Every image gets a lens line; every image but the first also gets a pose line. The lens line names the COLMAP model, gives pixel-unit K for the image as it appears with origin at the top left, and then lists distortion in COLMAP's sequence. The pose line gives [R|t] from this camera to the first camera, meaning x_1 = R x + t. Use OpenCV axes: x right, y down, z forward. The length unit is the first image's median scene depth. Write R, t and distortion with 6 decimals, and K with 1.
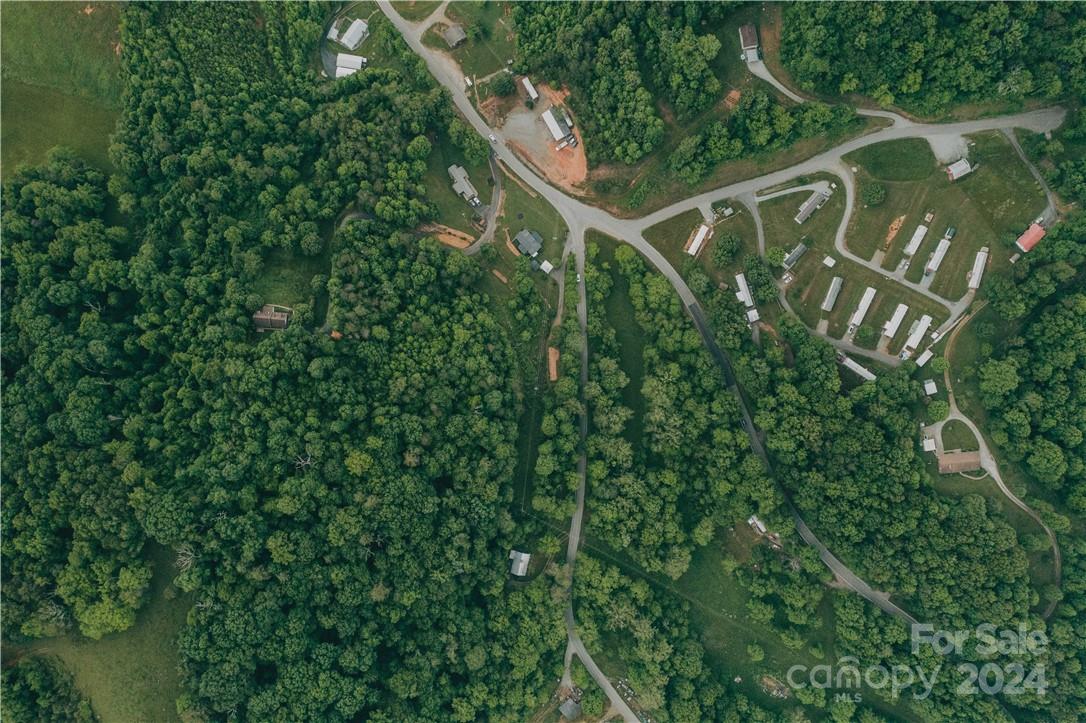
lens RADIAL K [[1119.2, 0, 524.3], [0, 1119.2, 359.9], [0, 0, 1]] dist [-0.090316, -0.006048]
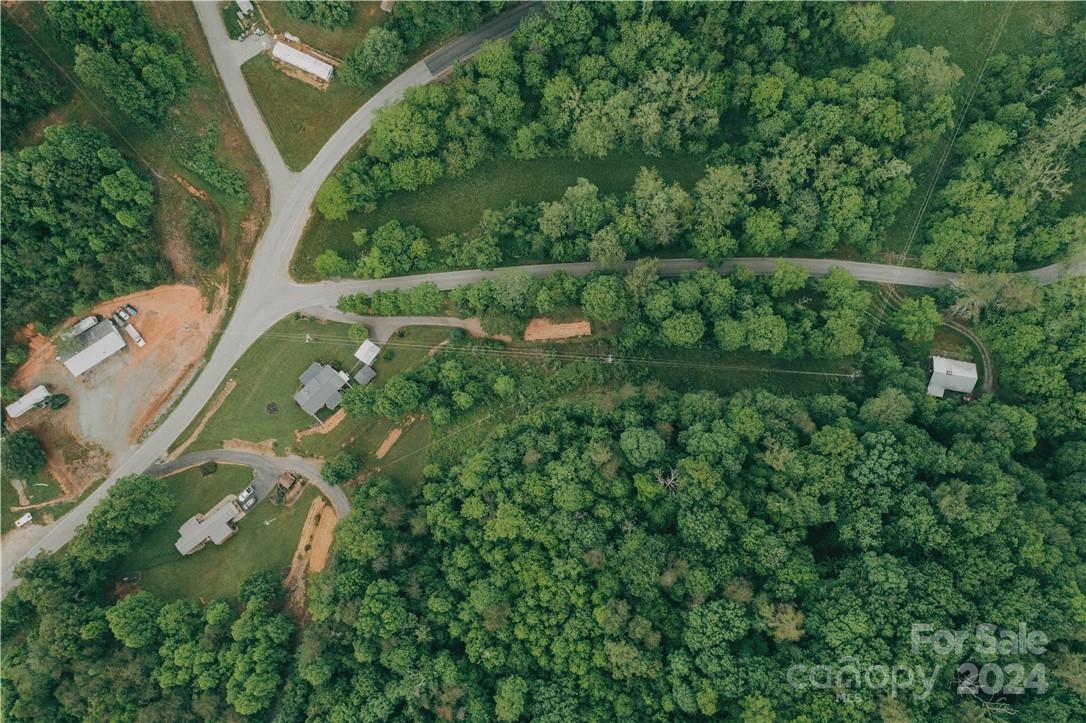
lens RADIAL K [[1119.2, 0, 524.3], [0, 1119.2, 359.9], [0, 0, 1]] dist [-0.090316, -0.006048]
pose [[-0.048824, -0.998138, 0.036554, -0.005836], [0.998688, -0.049352, -0.013680, -0.005362], [0.015458, 0.035838, 0.999238, 0.518899]]
